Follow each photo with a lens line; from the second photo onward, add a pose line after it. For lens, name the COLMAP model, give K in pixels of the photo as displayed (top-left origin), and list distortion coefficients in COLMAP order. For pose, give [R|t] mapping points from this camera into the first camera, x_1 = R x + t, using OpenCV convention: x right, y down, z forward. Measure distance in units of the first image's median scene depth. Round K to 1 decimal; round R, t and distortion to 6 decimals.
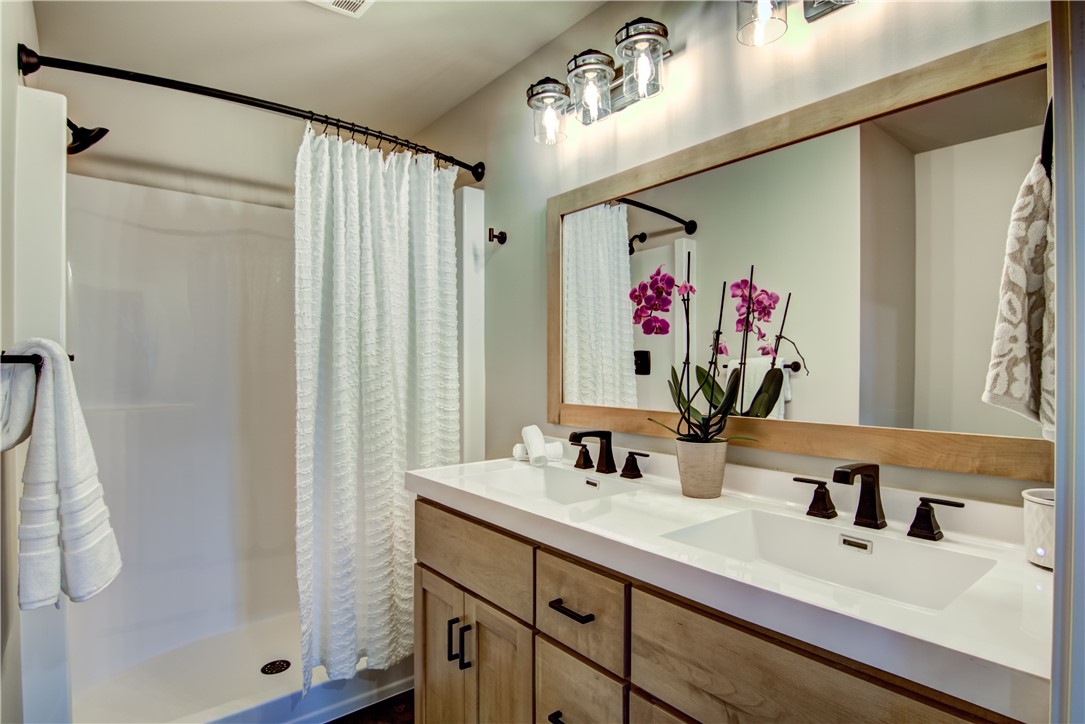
lens RADIAL K [[573.8, 0, 542.5], [0, 573.8, 362.0], [0, 0, 1]] dist [-0.000874, -0.000033]
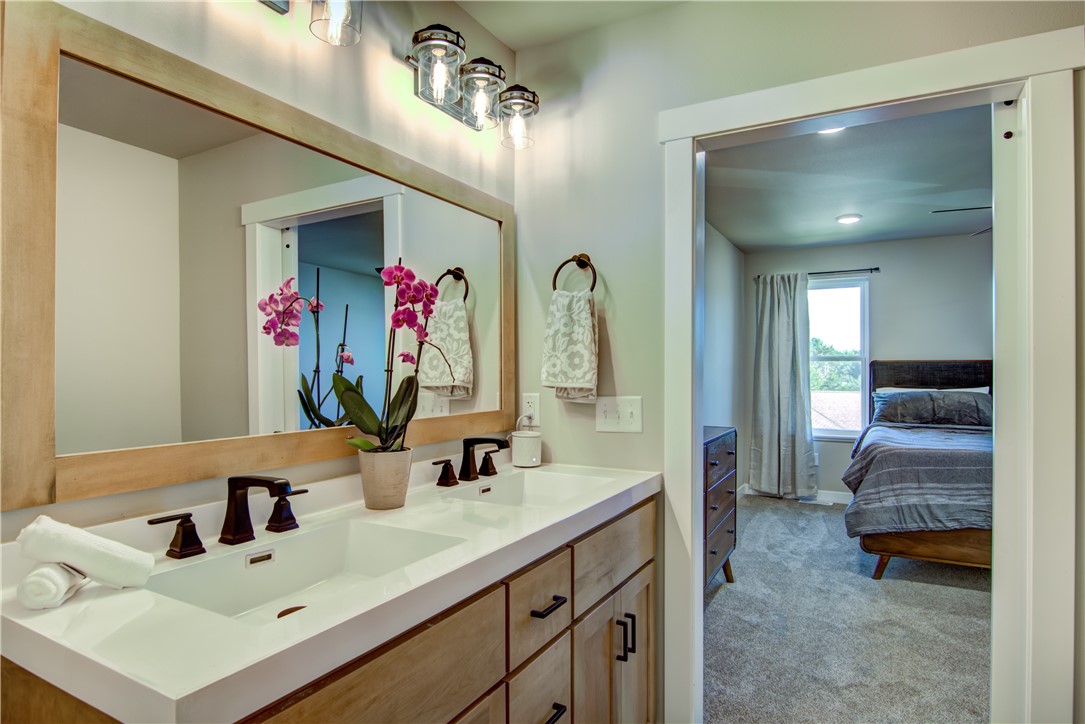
lens RADIAL K [[609.5, 0, 542.5], [0, 609.5, 362.0], [0, 0, 1]] dist [-0.001715, -0.000854]
pose [[-0.361292, 0.002004, 0.932451, -0.756798], [-0.003648, 0.999987, -0.003563, -0.010394], [-0.932446, -0.004688, -0.361280, 1.080640]]
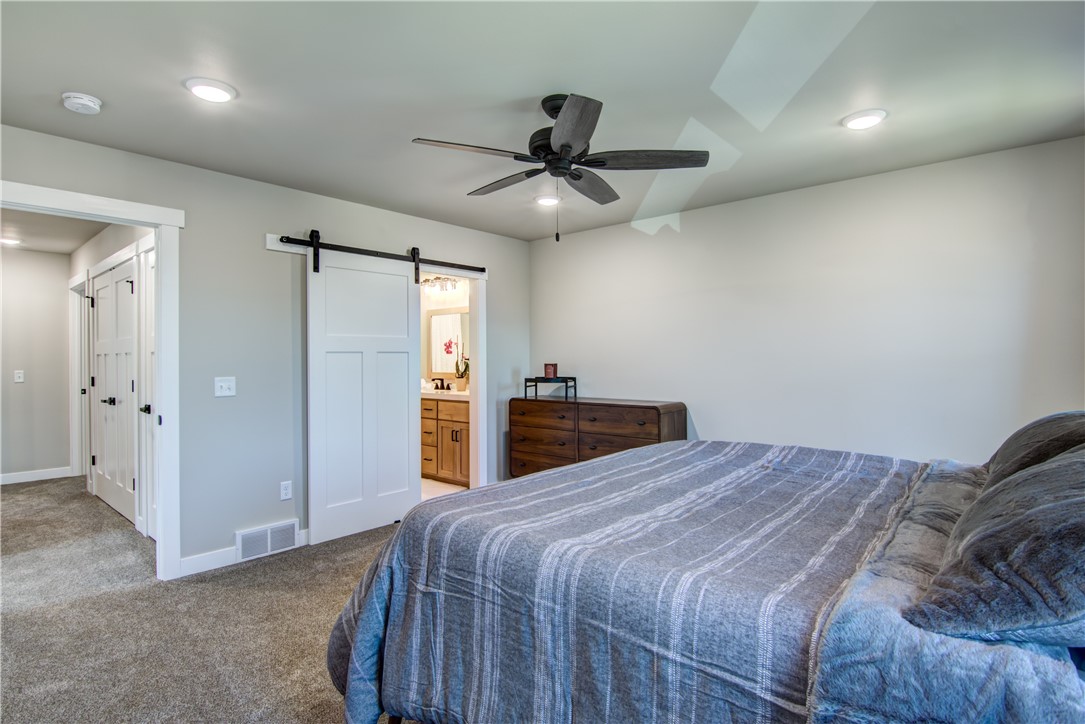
lens RADIAL K [[550.3, 0, 542.5], [0, 550.3, 362.0], [0, 0, 1]] dist [-0.000555, -0.000076]
pose [[0.987075, -0.013484, 0.159689, 0.207918], [0.012892, 0.999906, 0.004748, 0.002628], [-0.159738, -0.002628, 0.987156, -2.991596]]
